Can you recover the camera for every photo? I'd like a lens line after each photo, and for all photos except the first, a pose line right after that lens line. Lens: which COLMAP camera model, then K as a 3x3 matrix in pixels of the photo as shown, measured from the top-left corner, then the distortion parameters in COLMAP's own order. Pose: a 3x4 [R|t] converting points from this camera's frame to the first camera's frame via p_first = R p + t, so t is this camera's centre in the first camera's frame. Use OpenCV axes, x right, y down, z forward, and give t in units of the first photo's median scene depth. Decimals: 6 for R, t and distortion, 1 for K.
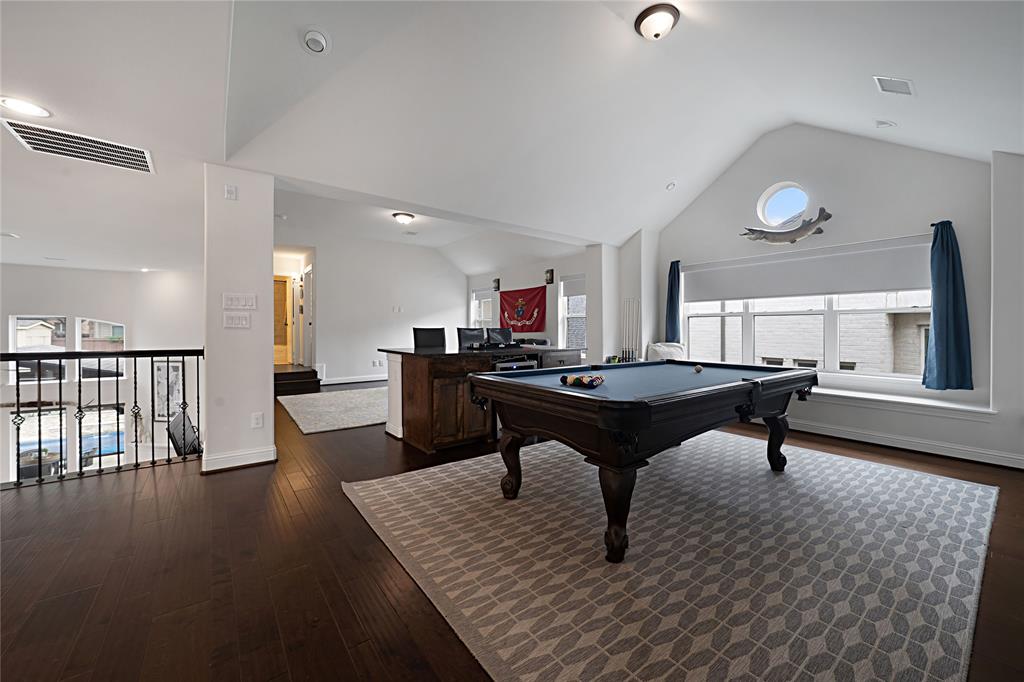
lens RADIAL K [[398.1, 0, 527.2], [0, 398.1, 331.3], [0, 0, 1]] dist [-0.000669, -0.000042]
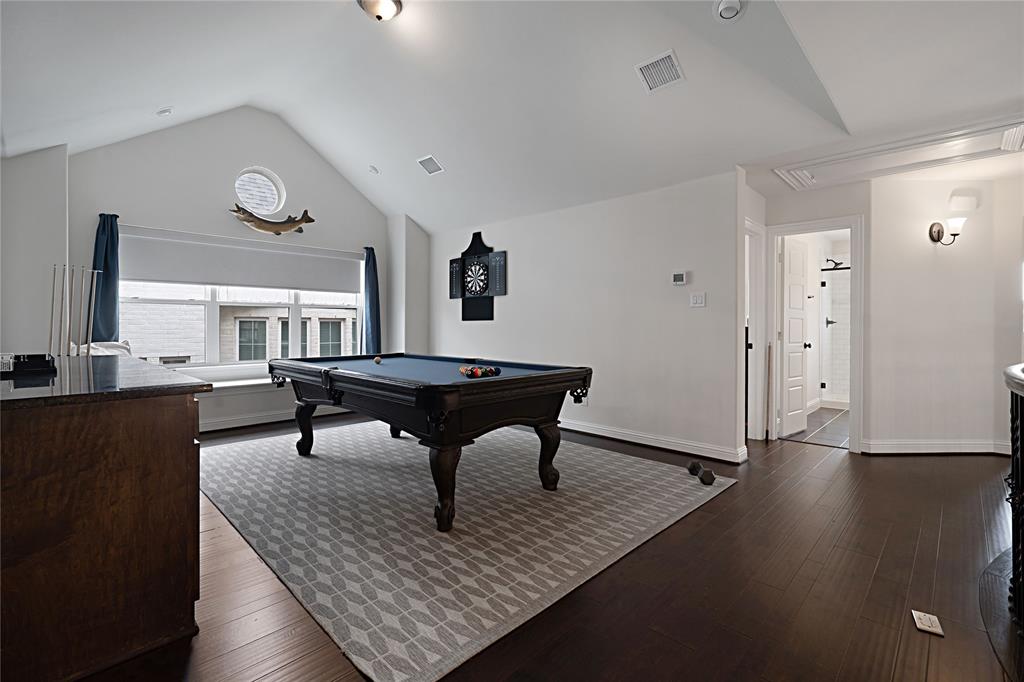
lens RADIAL K [[471.1, 0, 513.9], [0, 471.1, 323.4], [0, 0, 1]] dist [-0.002857, 0.006433]
pose [[-0.131583, -0.005544, 0.991290, -0.581457], [0.002502, 0.999979, 0.005925, -0.005185], [-0.991302, 0.003260, -0.131567, 0.564349]]
